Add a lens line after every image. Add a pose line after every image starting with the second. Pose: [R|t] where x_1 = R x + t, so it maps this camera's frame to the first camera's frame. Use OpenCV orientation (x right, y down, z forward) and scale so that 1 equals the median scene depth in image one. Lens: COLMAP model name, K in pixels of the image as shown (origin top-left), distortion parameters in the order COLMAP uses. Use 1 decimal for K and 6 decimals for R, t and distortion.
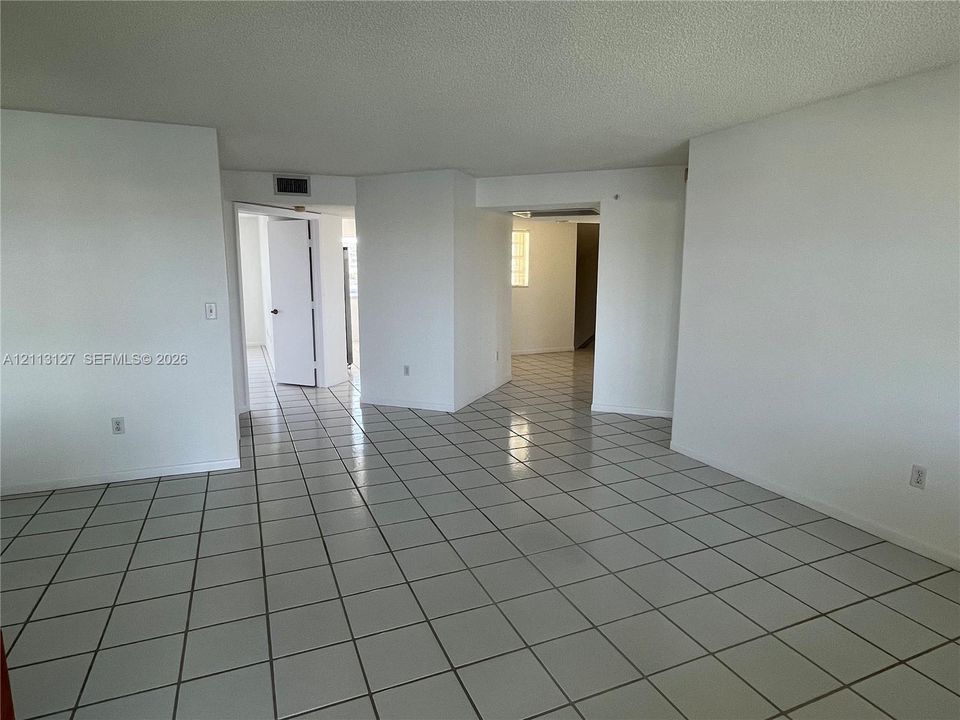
lens RADIAL K [[555.1, 0, 477.6], [0, 555.1, 360.7], [0, 0, 1]] dist [0.002884, -0.003911]
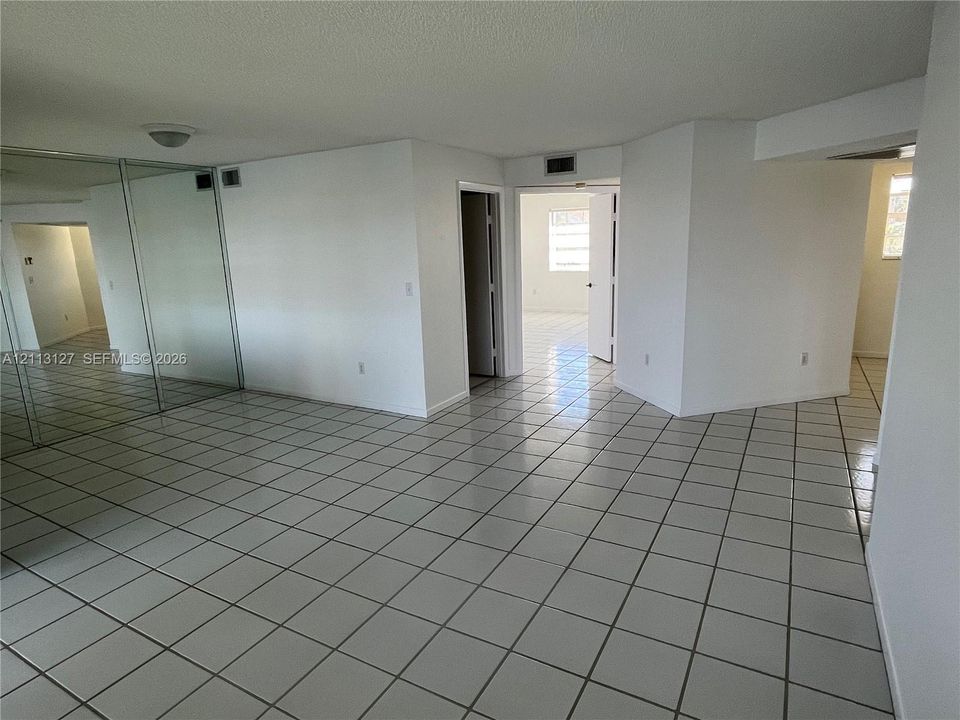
lens RADIAL K [[555.1, 0, 479.2], [0, 555.1, 358.0], [0, 0, 1]] dist [0.002884, -0.003911]
pose [[0.609473, 0.145595, -0.779324, 0.431702], [-0.091999, 0.989340, 0.112883, -0.065134], [0.787451, 0.002898, 0.616370, 0.251309]]
